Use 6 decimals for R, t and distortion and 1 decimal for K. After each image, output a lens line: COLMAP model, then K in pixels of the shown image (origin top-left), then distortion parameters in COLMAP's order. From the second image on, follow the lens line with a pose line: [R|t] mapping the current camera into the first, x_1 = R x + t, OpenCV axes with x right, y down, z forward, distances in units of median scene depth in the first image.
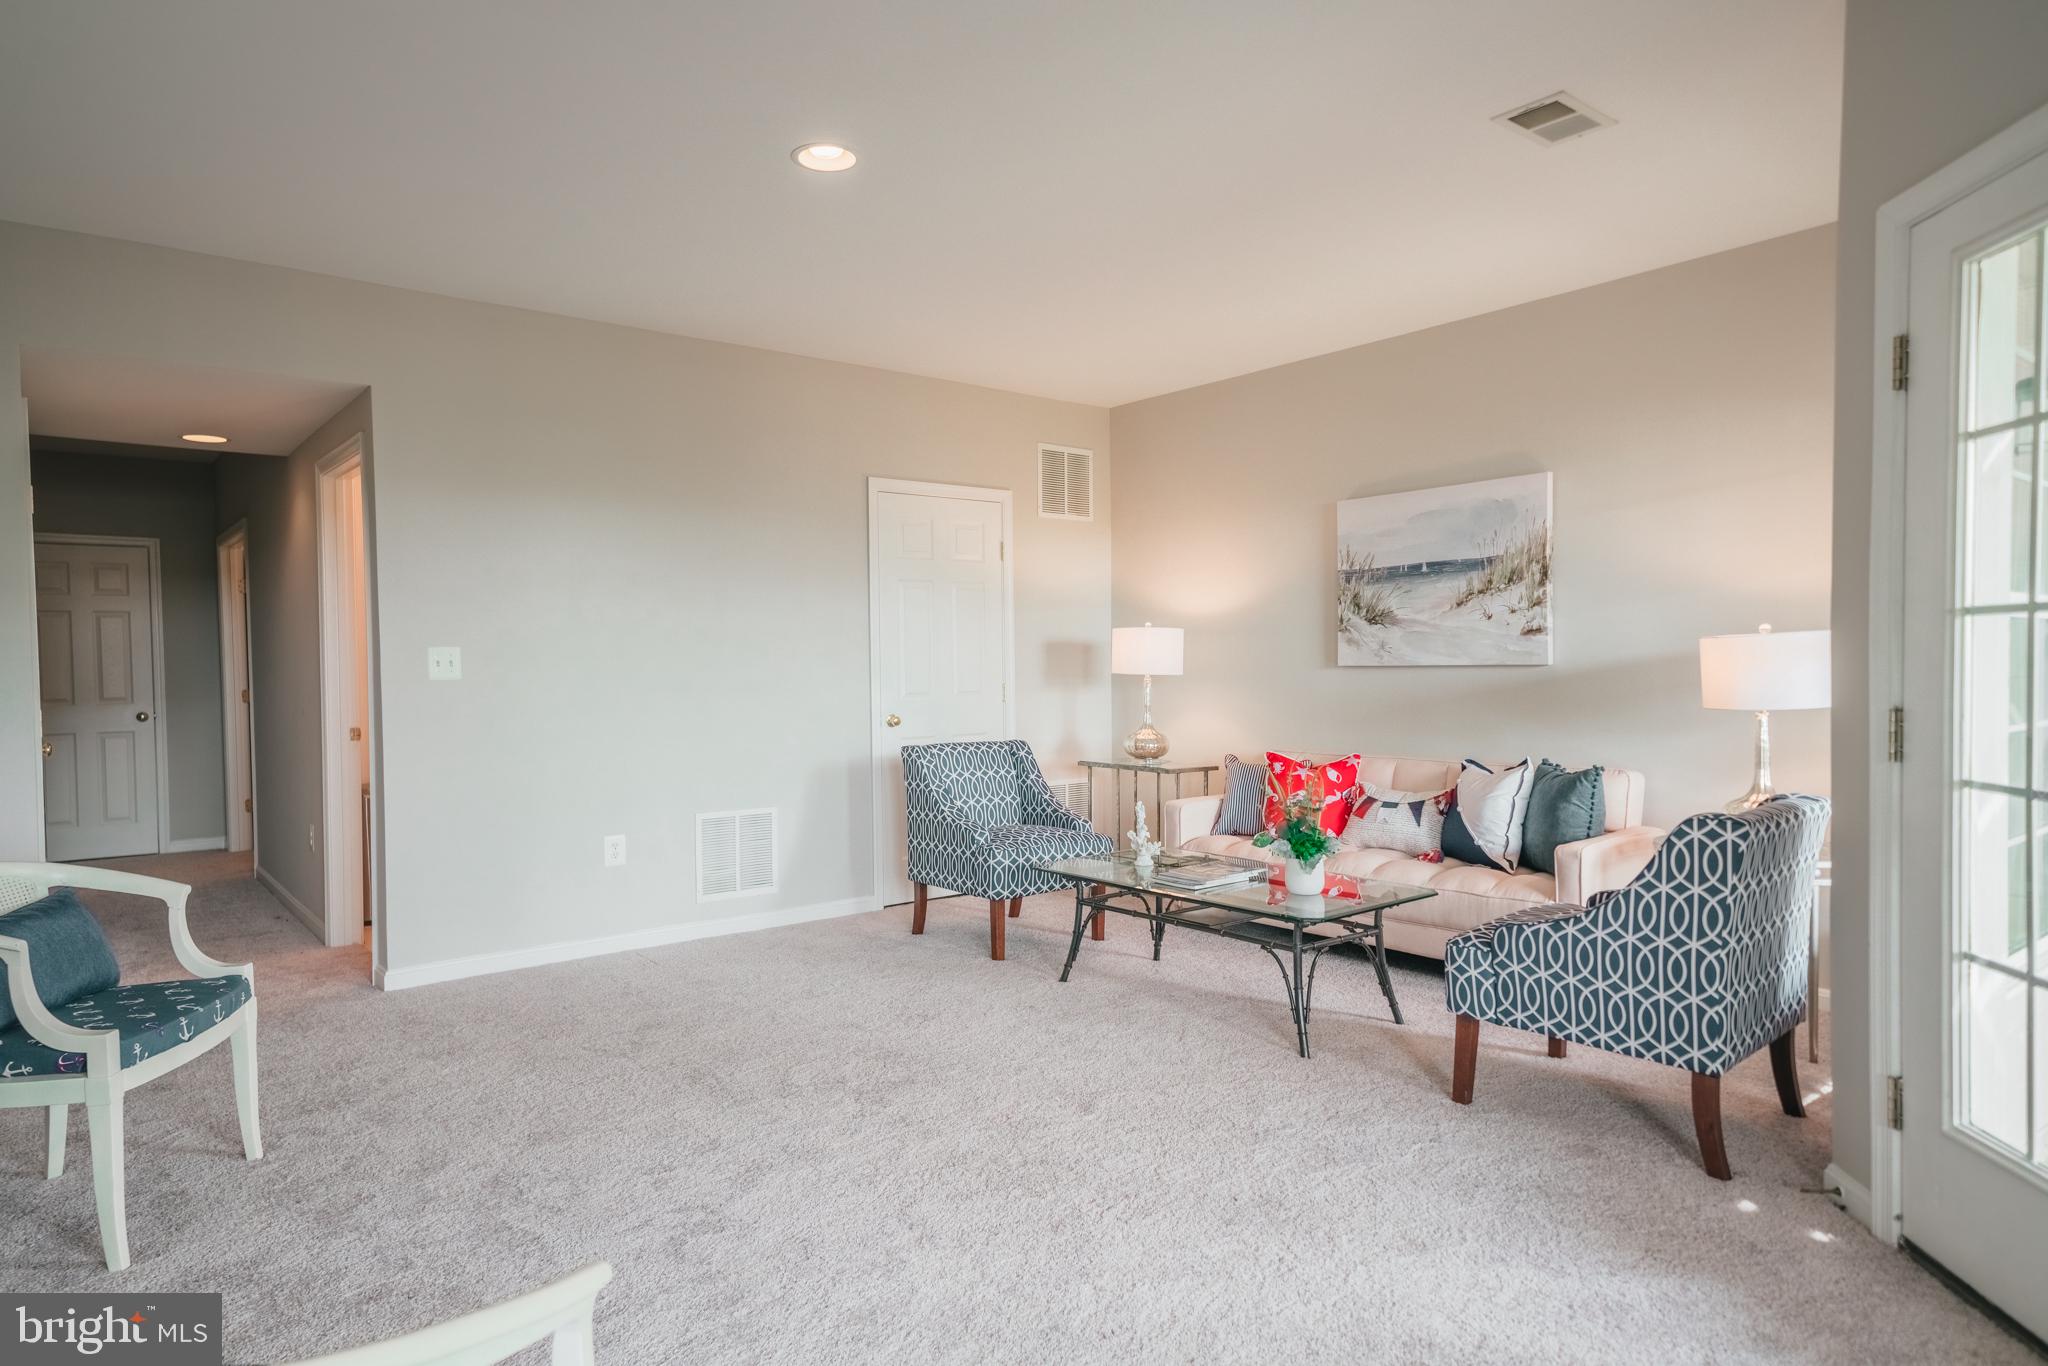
lens RADIAL K [[1173.1, 0, 1026.9], [0, 1173.1, 685.7], [0, 0, 1]] dist [0.004022, 0.000143]
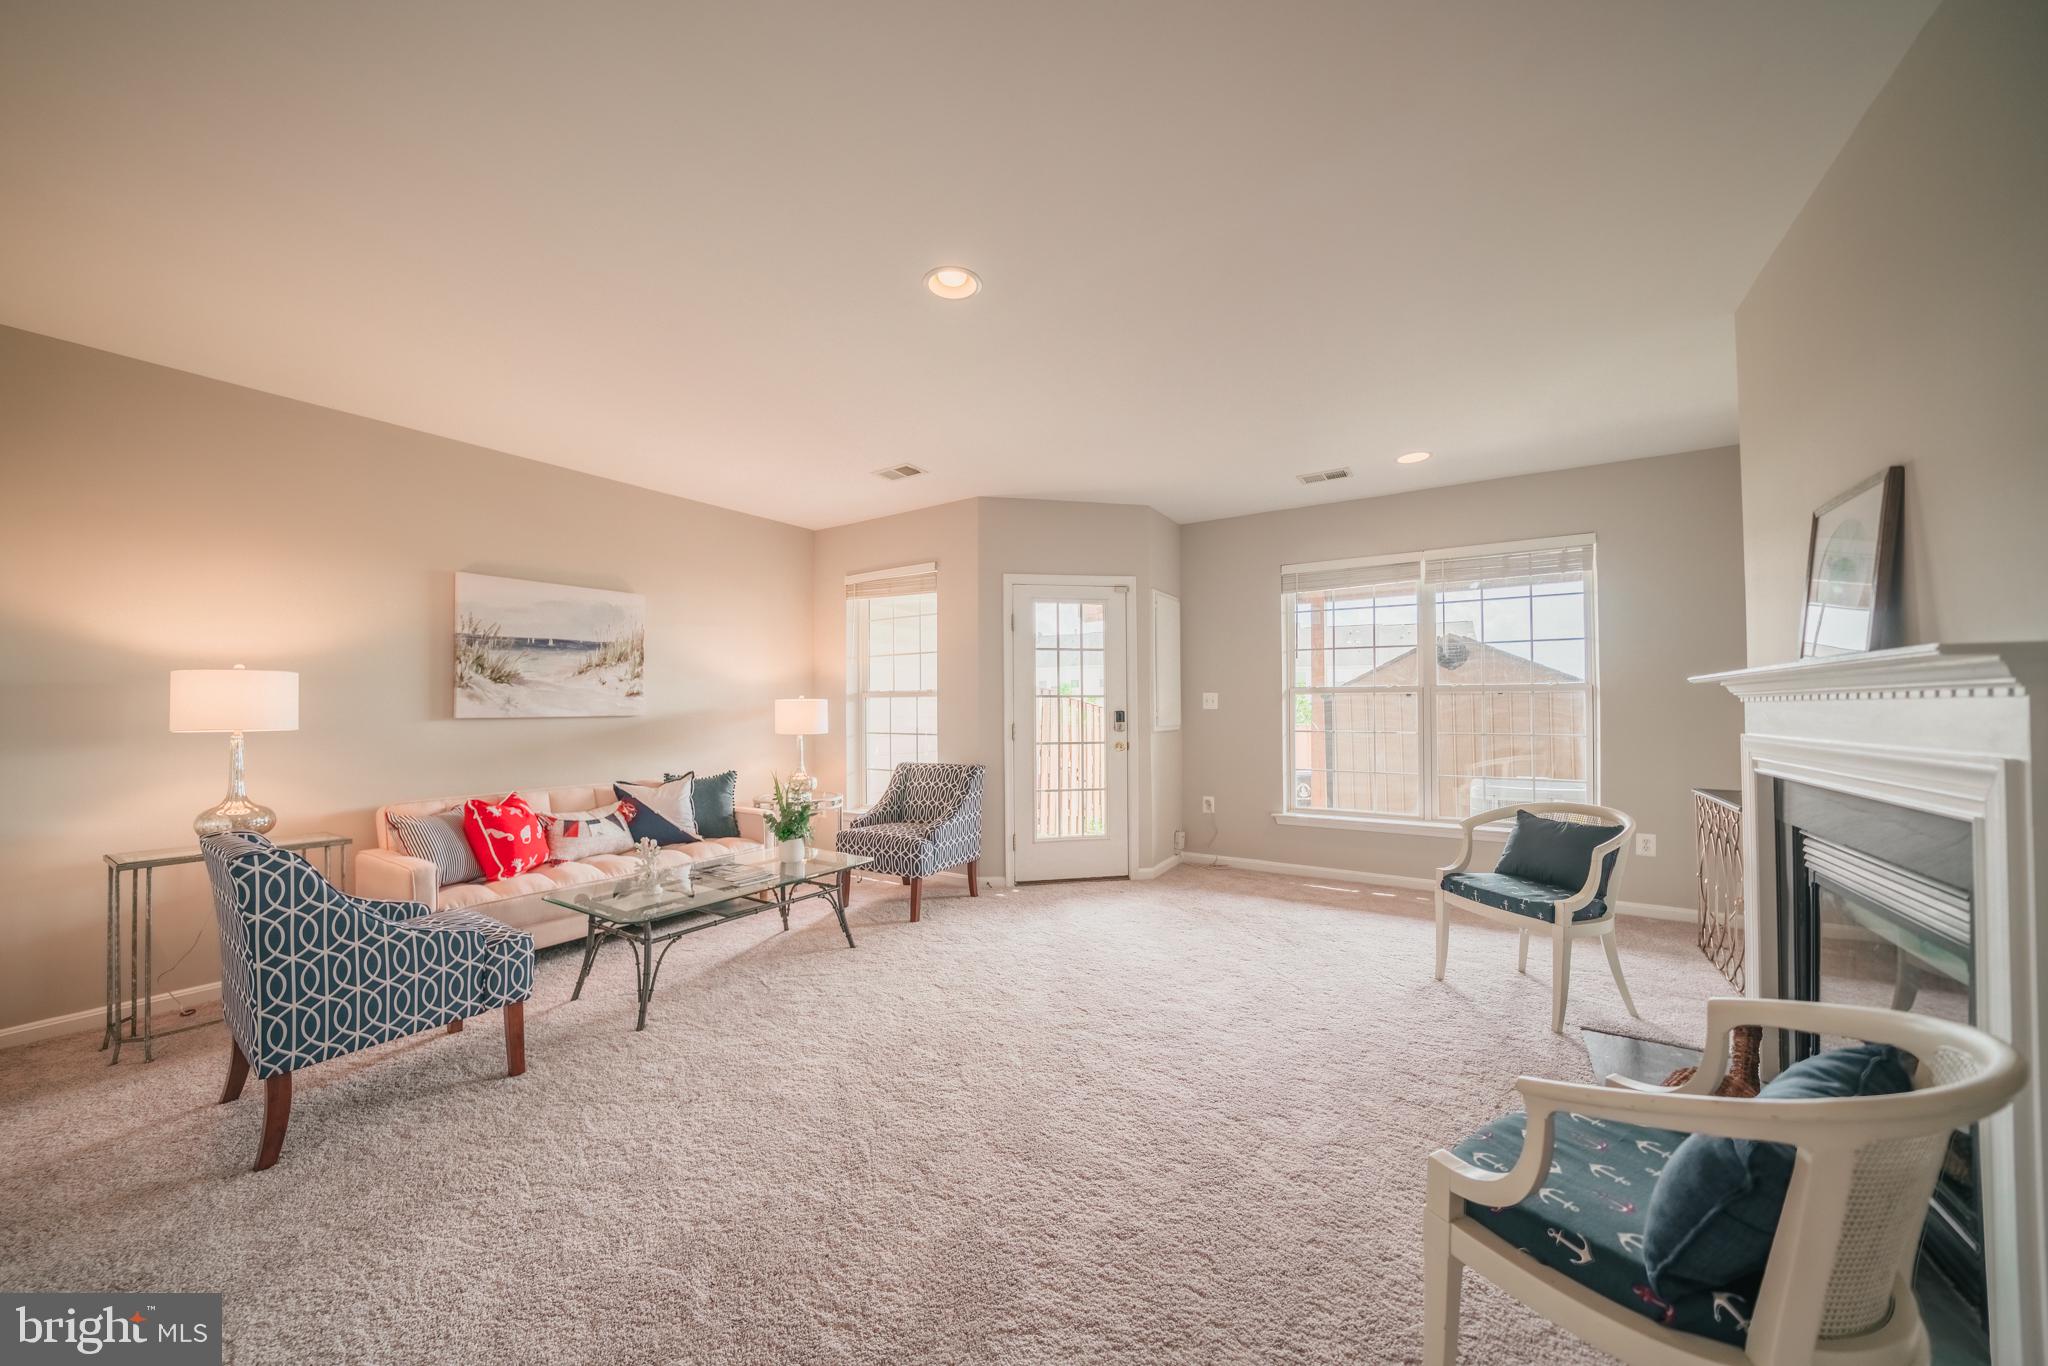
lens RADIAL K [[715.0, 0, 1014.3], [0, 715.0, 689.6], [0, 0, 1]] dist [-0.022551, 0.001623]
pose [[-0.312310, 0.028352, 0.949557, -0.592361], [0.023798, 0.999474, -0.022015, -0.018322], [-0.949682, 0.015722, -0.312820, 0.774958]]
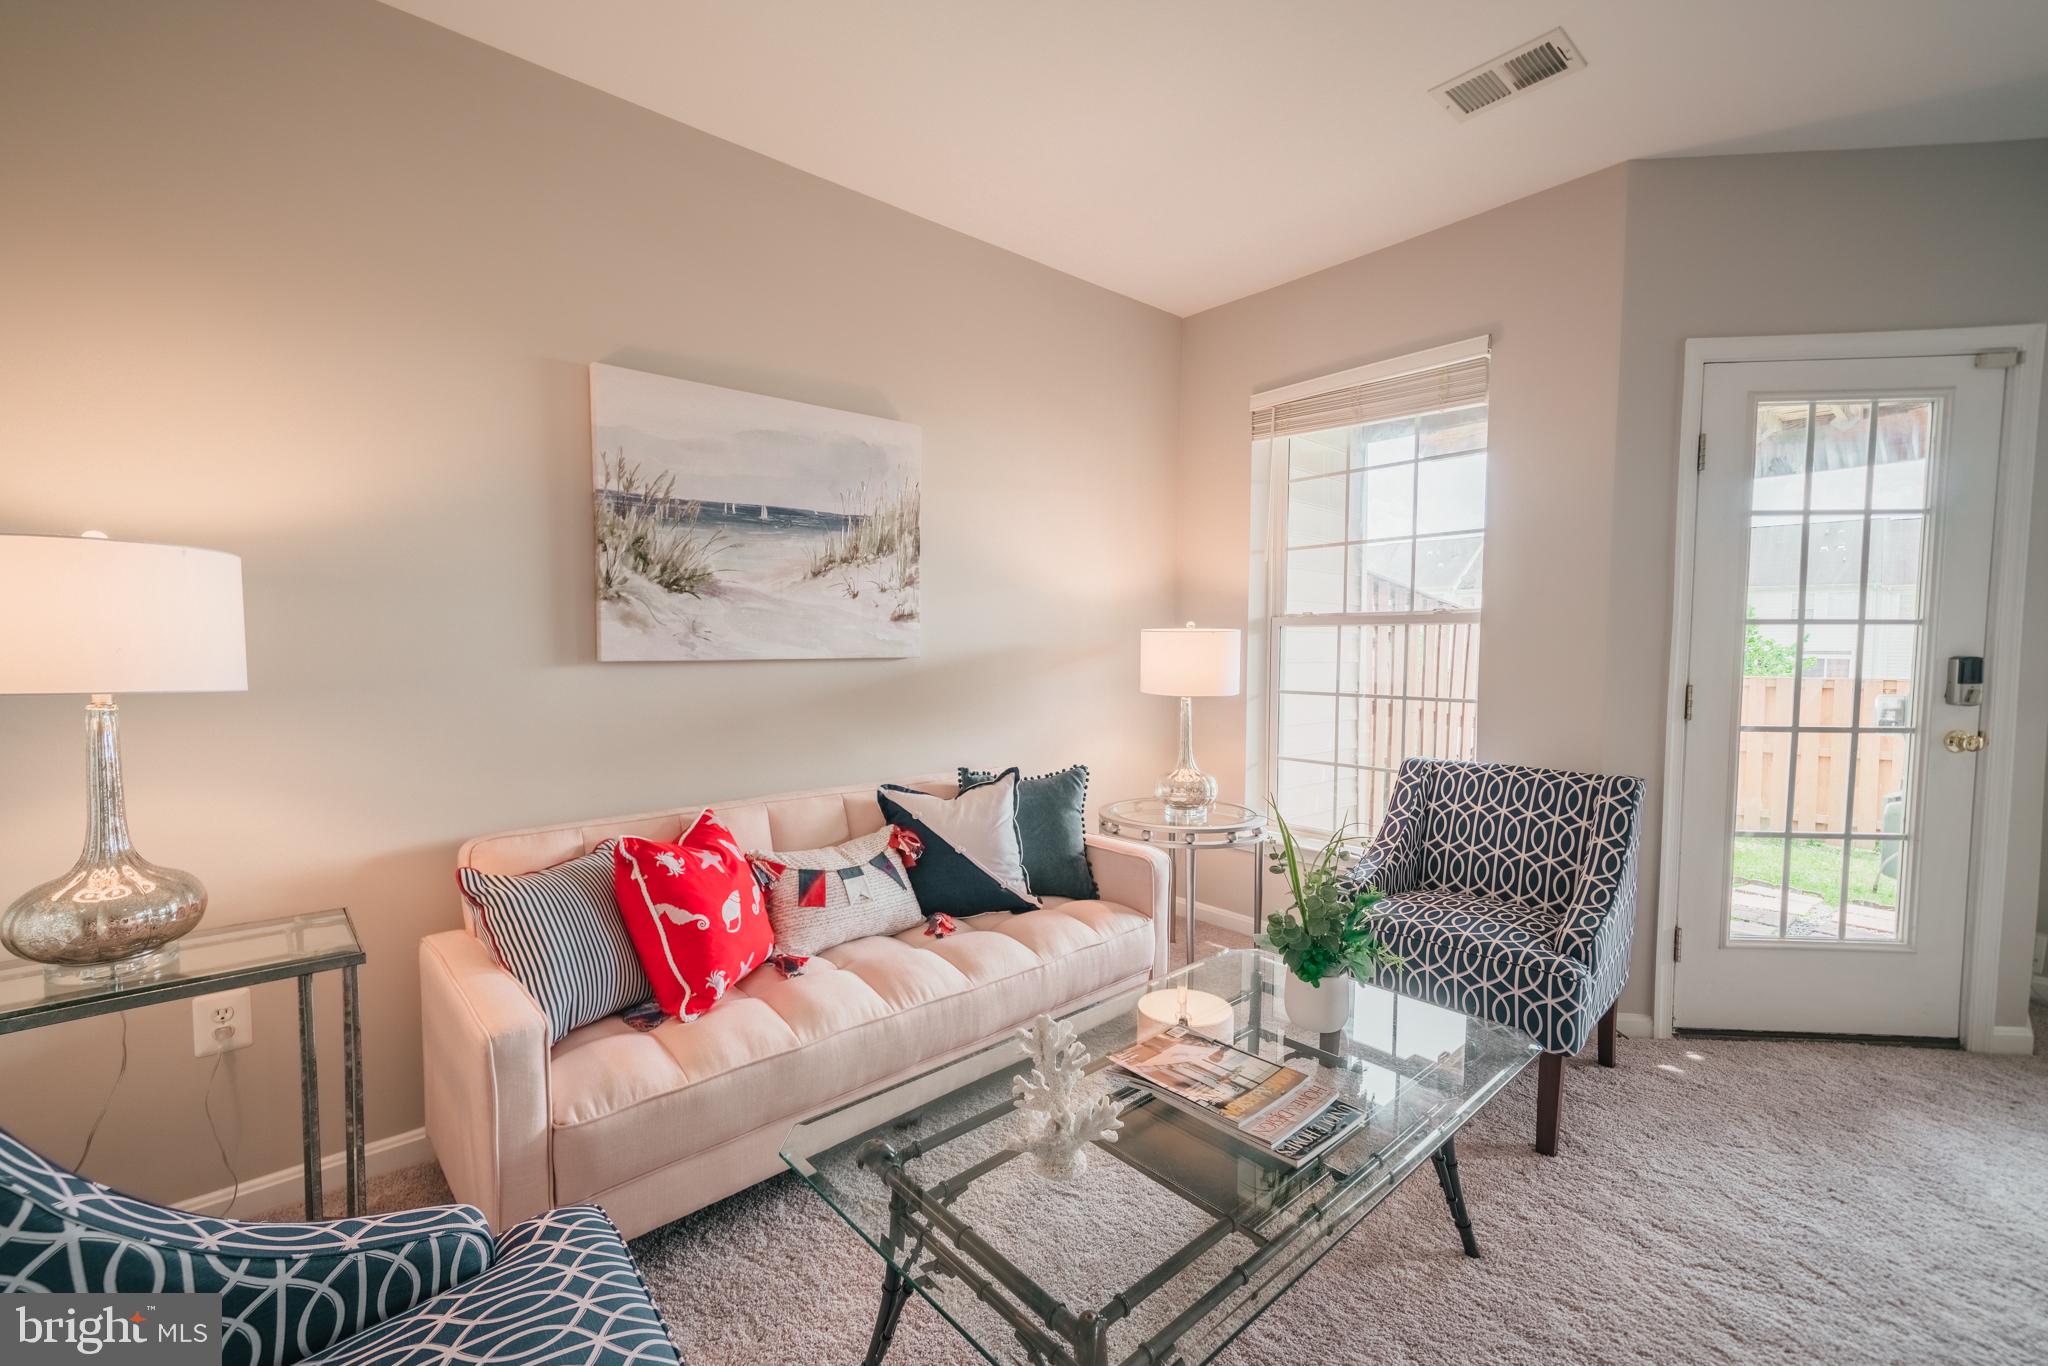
lens RADIAL K [[873.2, 0, 1021.8], [0, 873.2, 683.4], [0, 0, 1]] dist [0.002184, 0.000053]
pose [[-0.051402, -0.041302, 0.997824, -0.175675], [0.016723, 0.998969, 0.042211, -0.022762], [-0.998538, 0.018856, -0.050658, 0.902800]]
